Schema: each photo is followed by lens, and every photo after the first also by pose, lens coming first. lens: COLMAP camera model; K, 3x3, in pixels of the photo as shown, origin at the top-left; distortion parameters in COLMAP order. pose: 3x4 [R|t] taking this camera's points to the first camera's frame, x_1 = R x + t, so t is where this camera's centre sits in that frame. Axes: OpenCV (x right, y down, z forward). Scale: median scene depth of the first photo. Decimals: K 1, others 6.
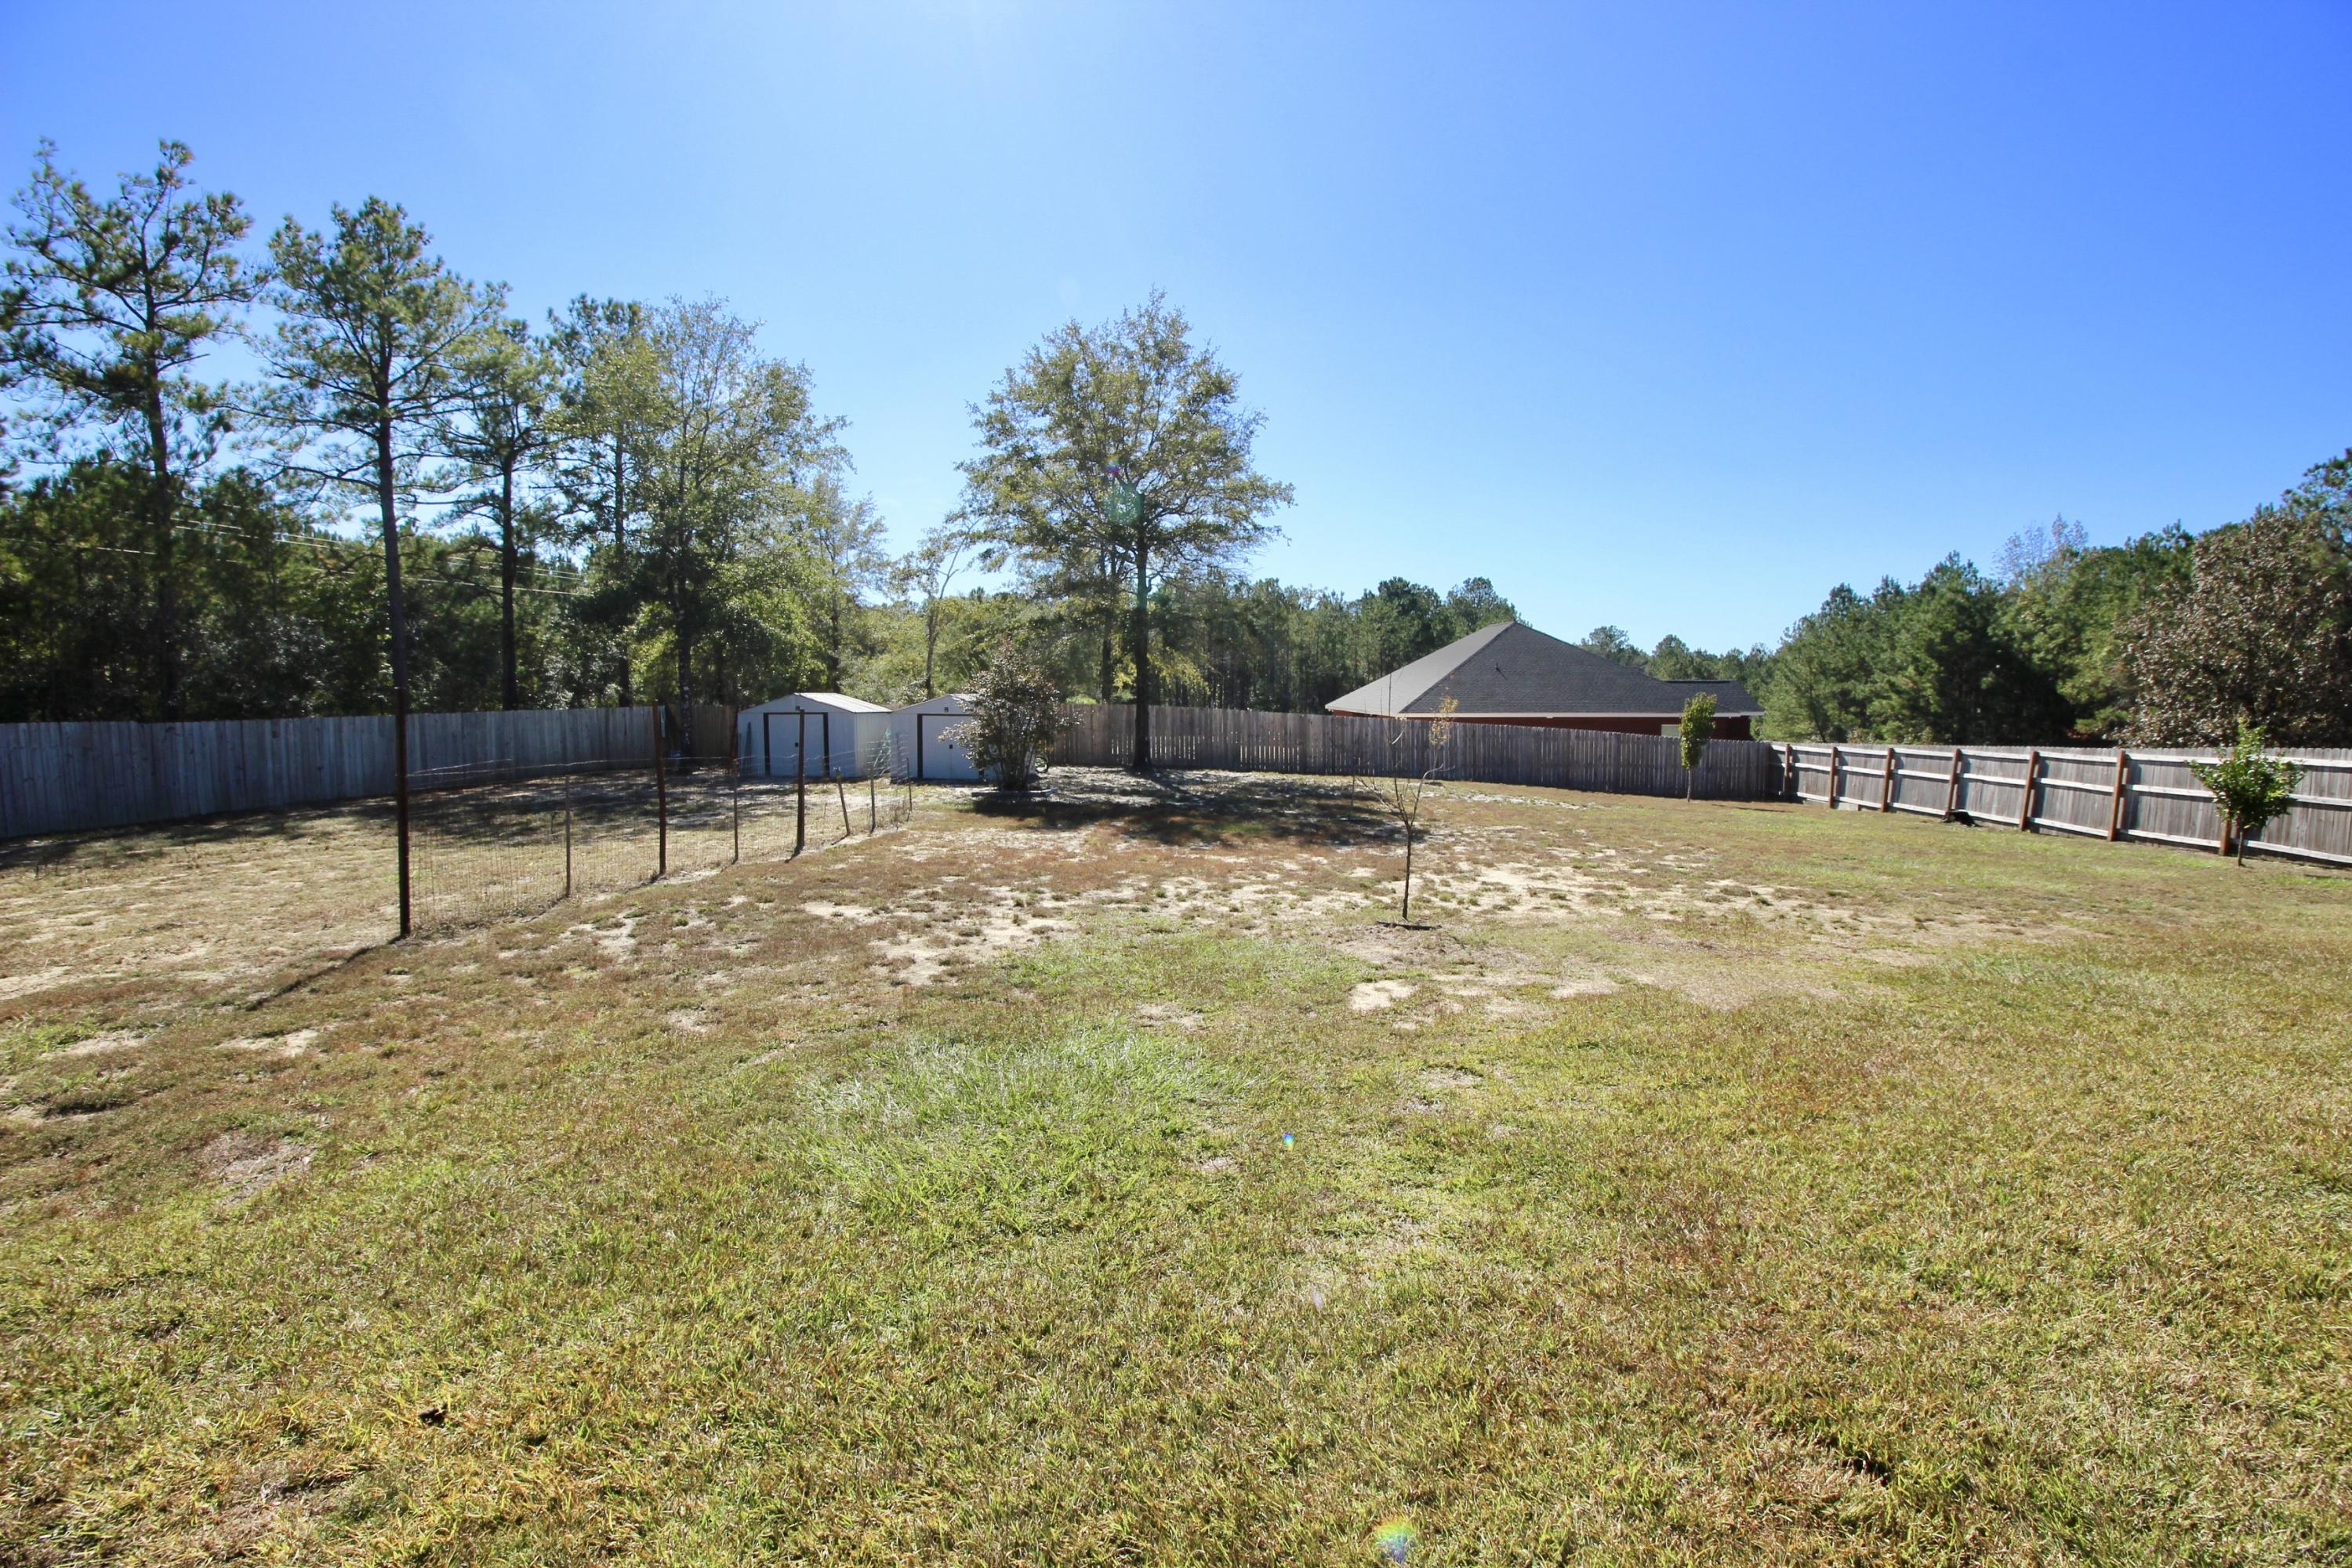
lens RADIAL K [[1080.4, 0, 1193.7], [0, 1080.4, 752.7], [0, 0, 1]] dist [-0.010023, -0.006385]
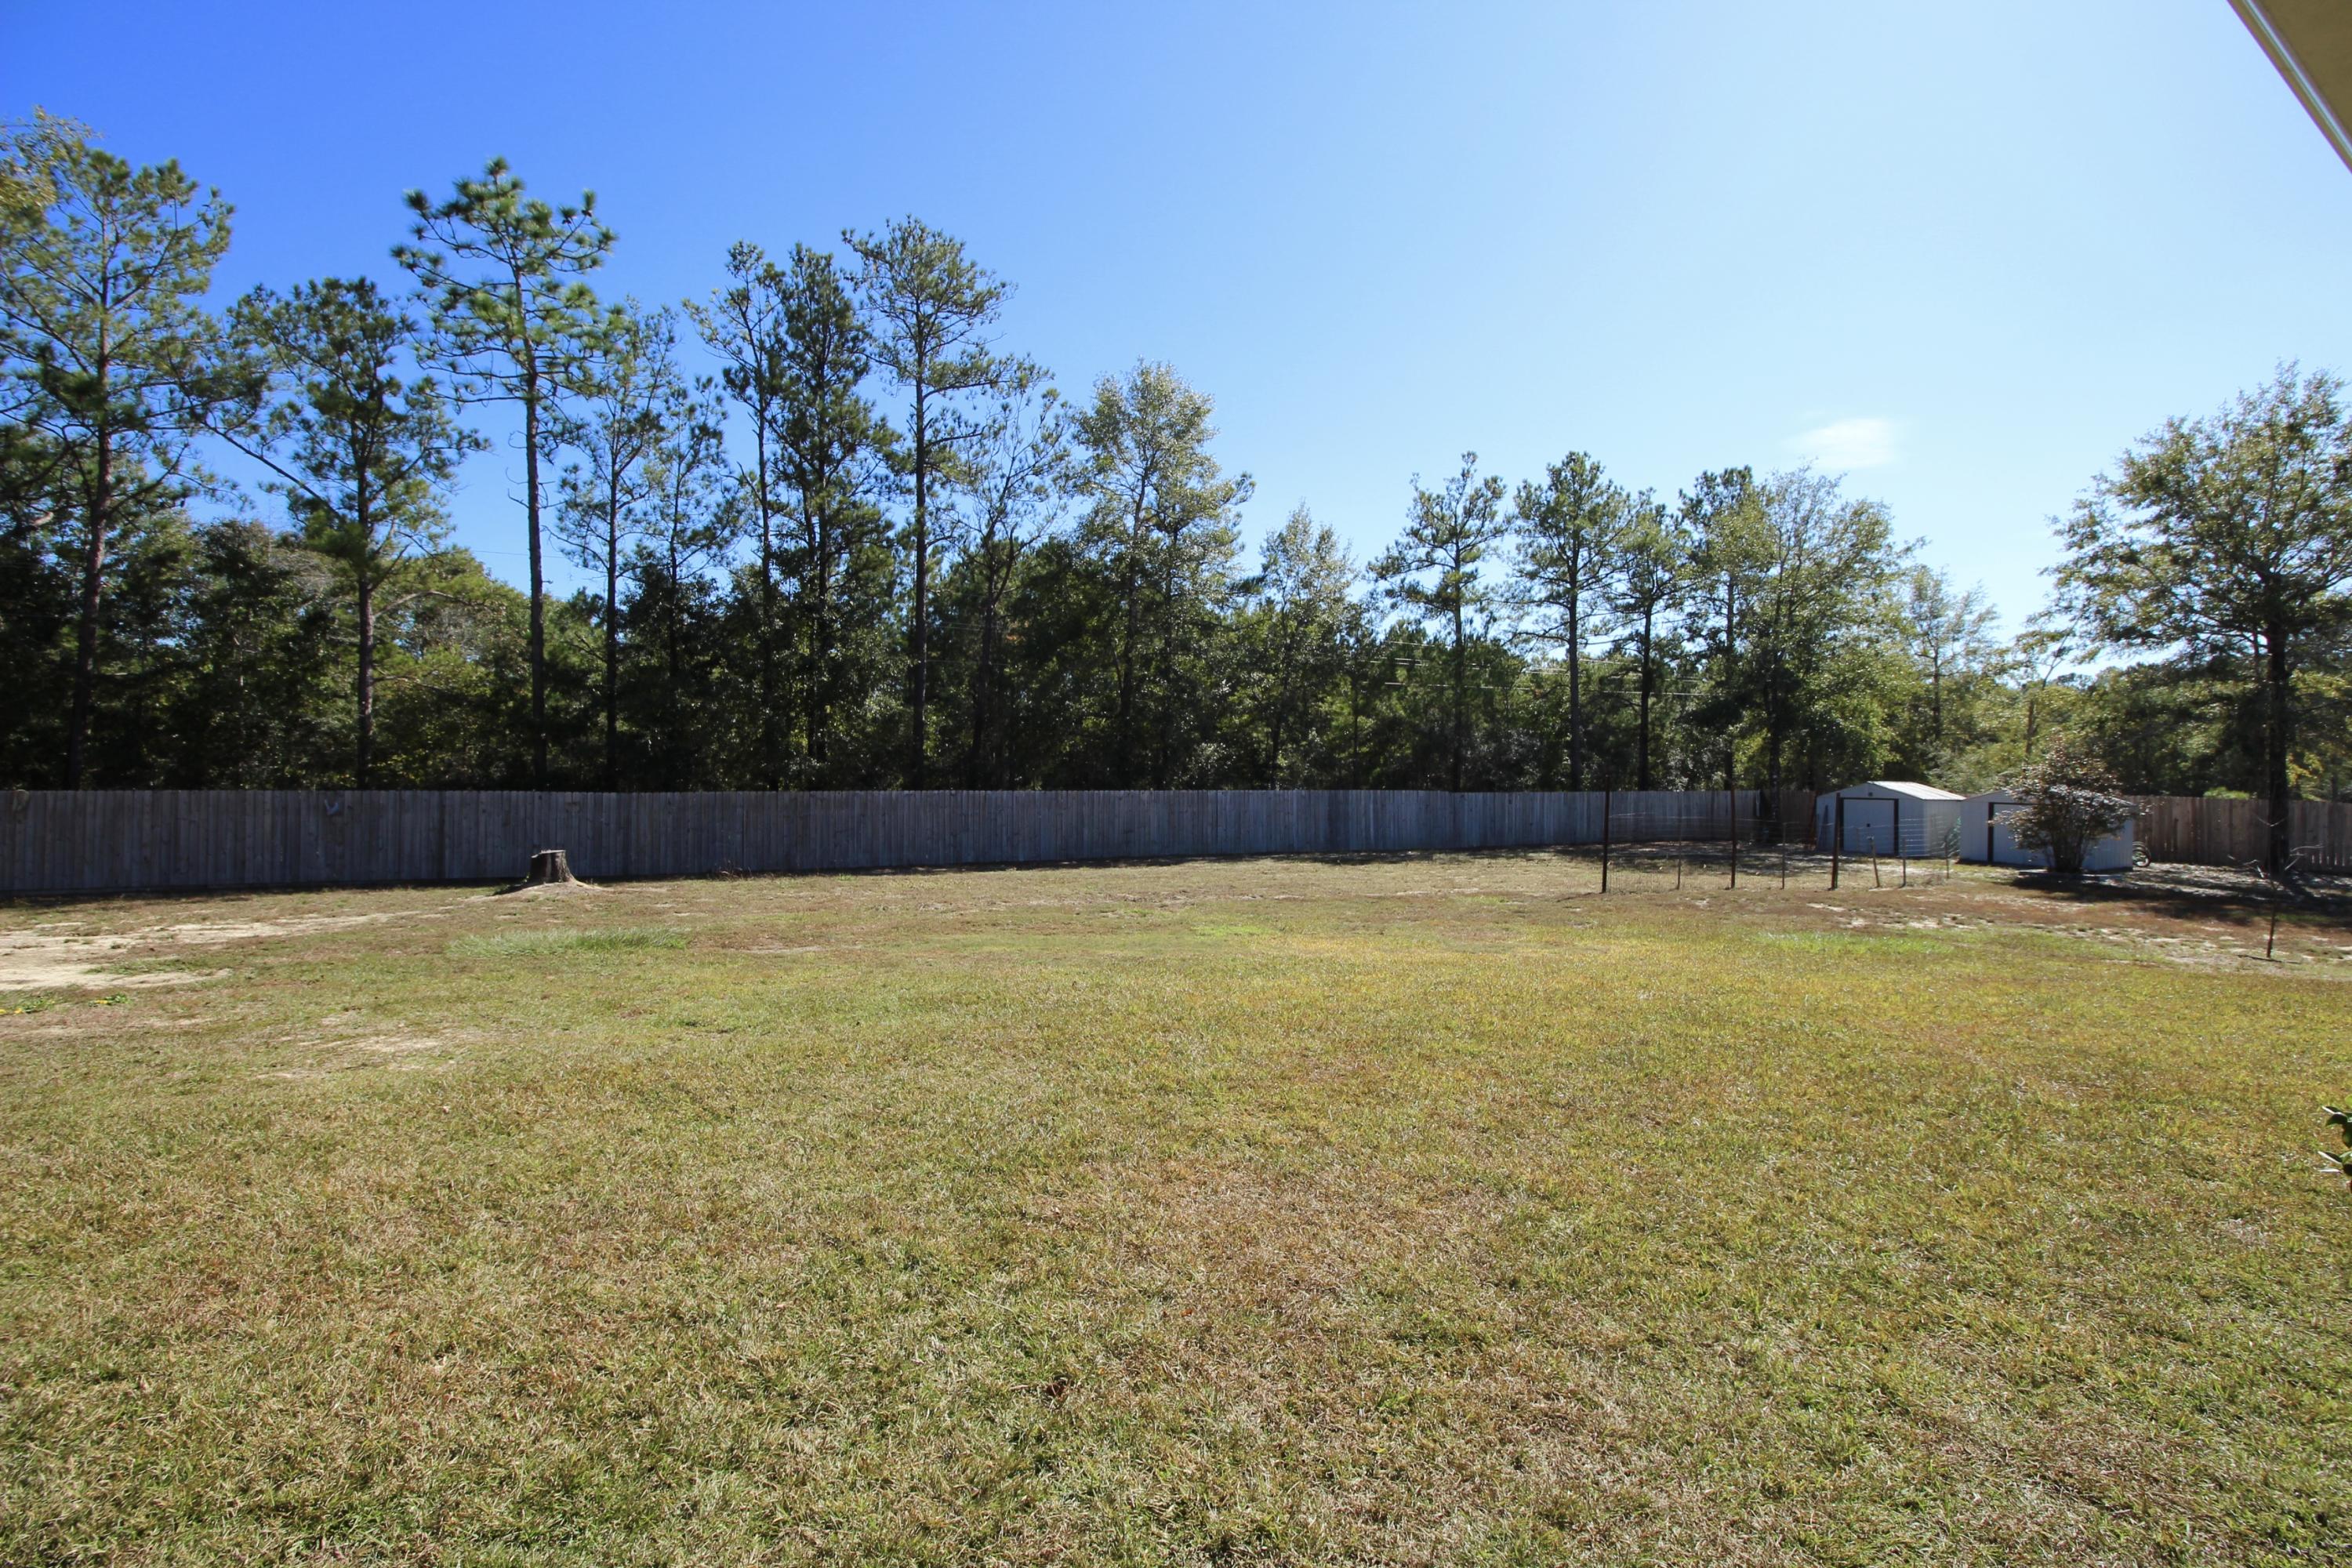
lens RADIAL K [[1080.4, 0, 1182.1], [0, 1080.4, 765.8], [0, 0, 1]] dist [-0.010023, -0.006385]
pose [[0.570223, 0.002959, -0.821484, 0.162863], [-0.057659, 0.997671, -0.036429, 0.013232], [0.819464, 0.068139, 0.569066, -0.275064]]
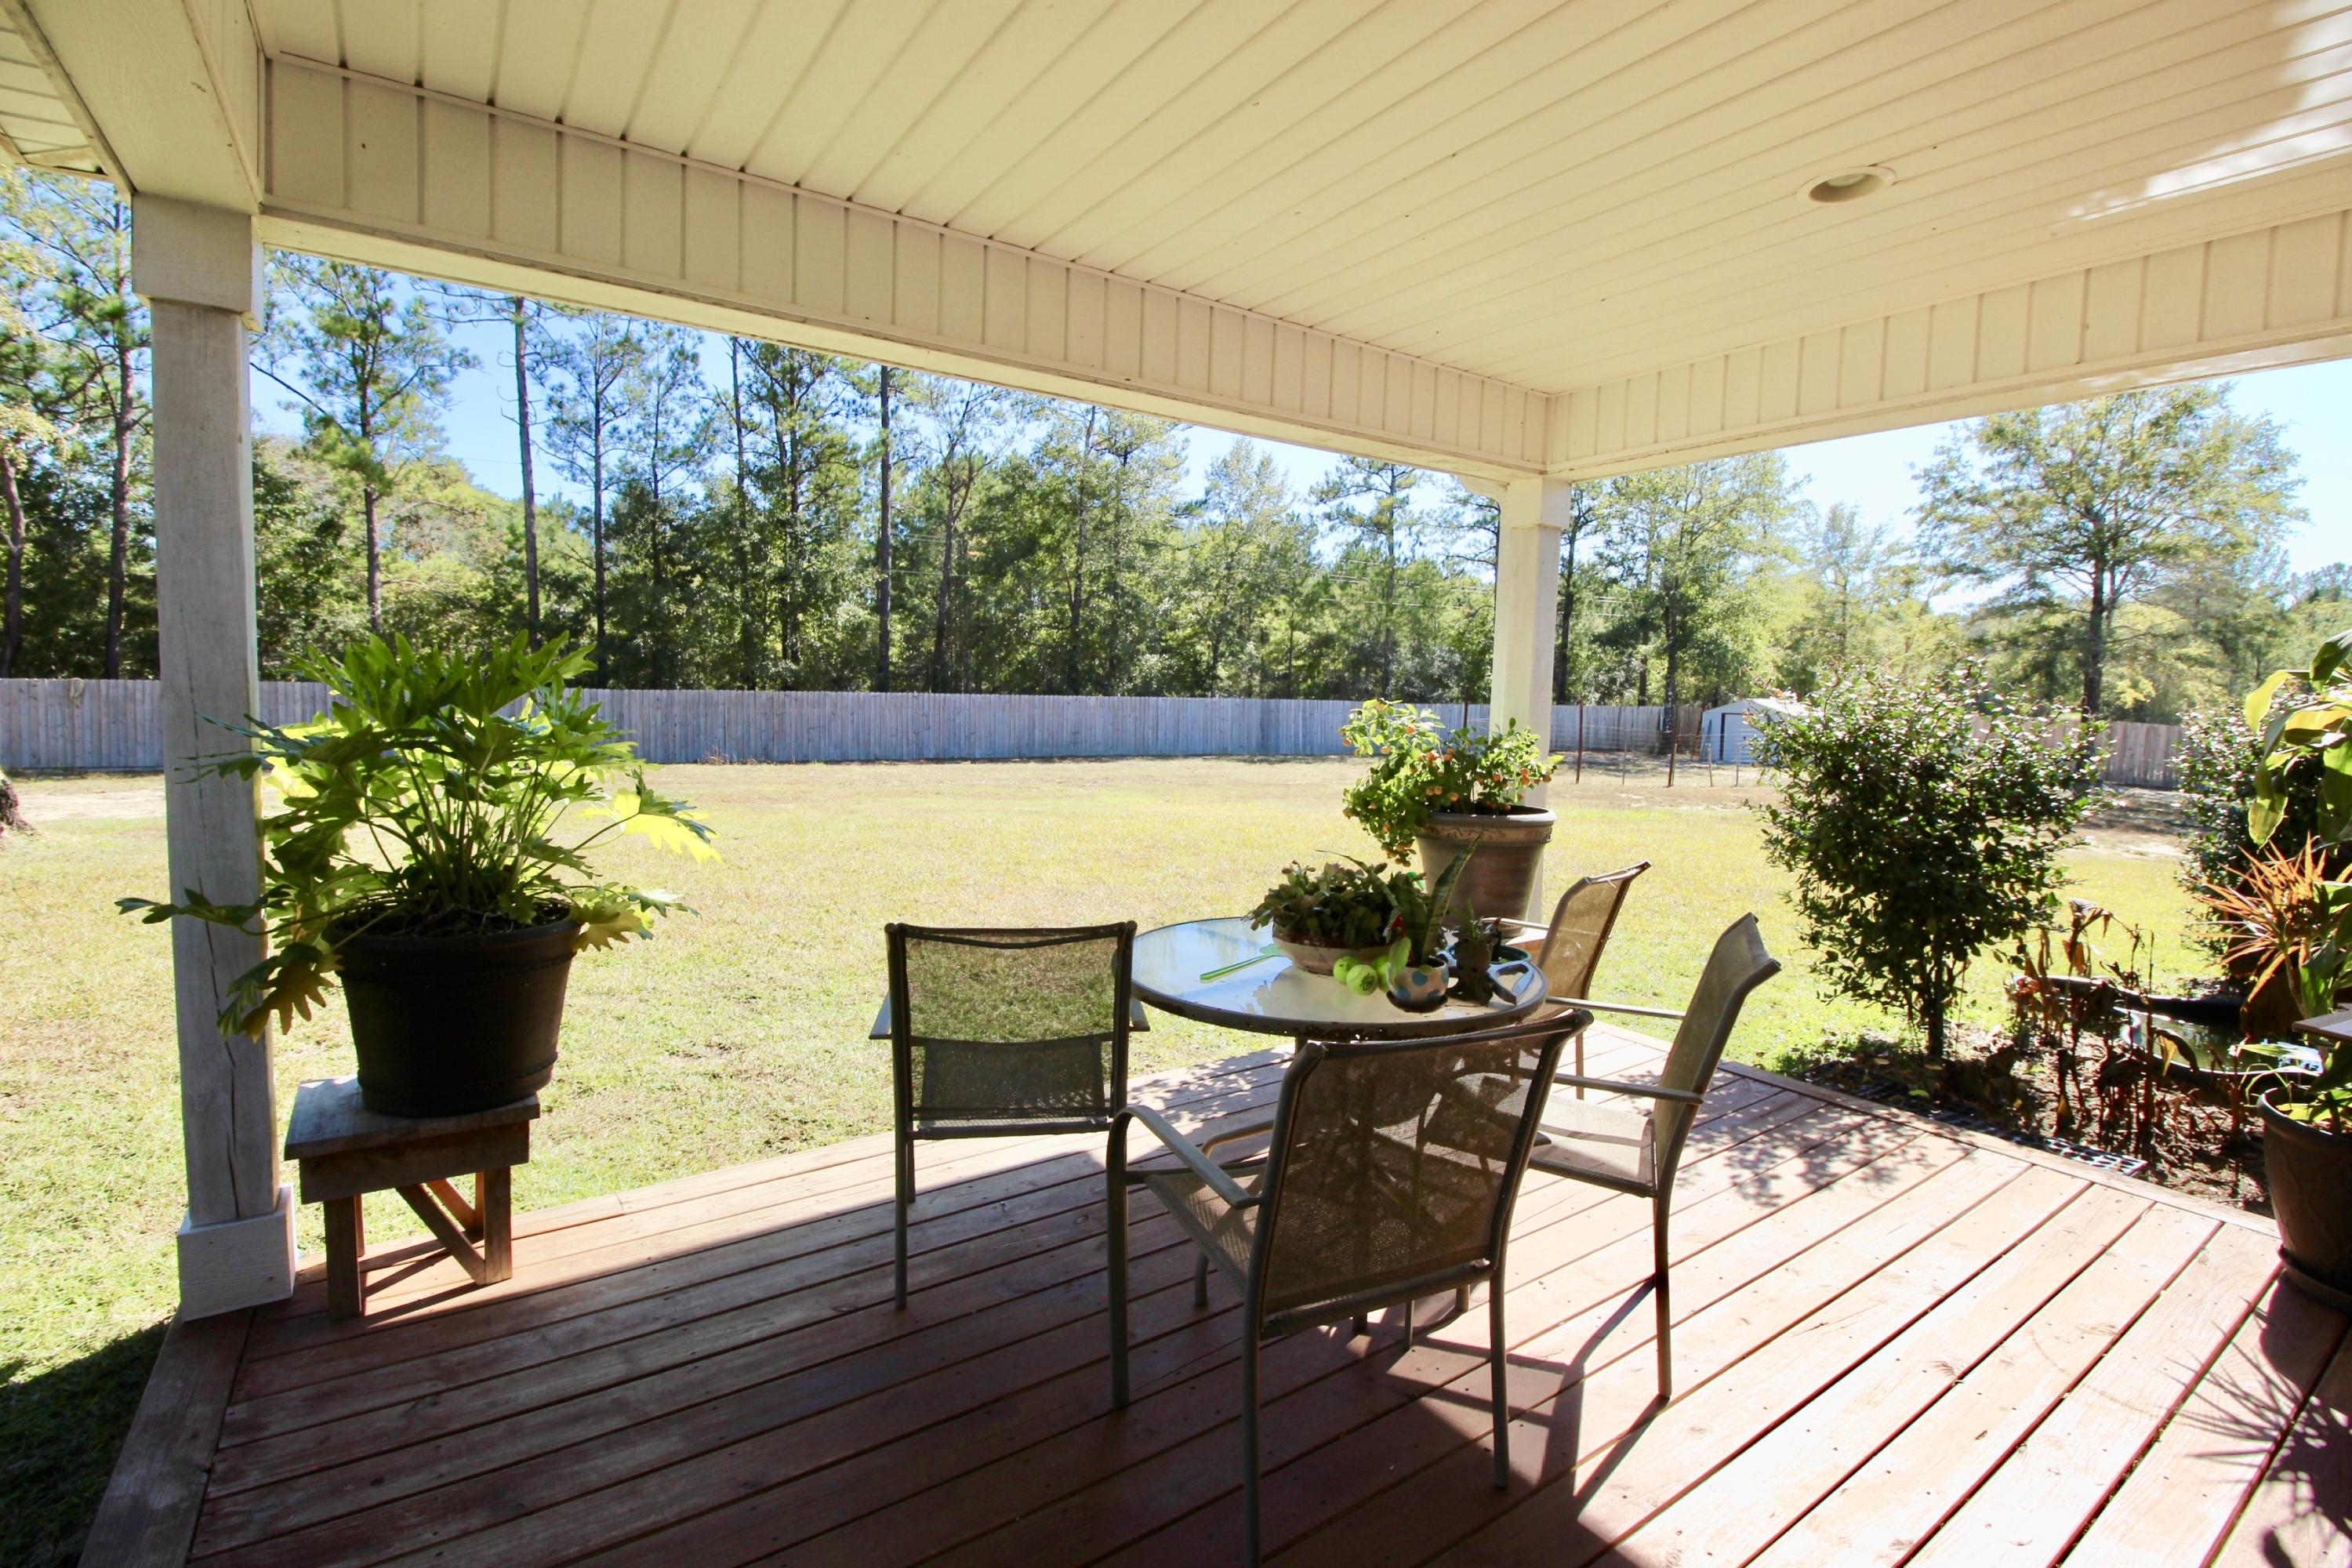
lens RADIAL K [[1080.4, 0, 1180.7], [0, 1080.4, 762.8], [0, 0, 1]] dist [-0.010023, -0.006385]
pose [[0.587834, 0.075277, -0.805472, 0.276930], [-0.073244, 0.996524, 0.039679, 0.019386], [0.805659, 0.035671, 0.591304, -0.310644]]
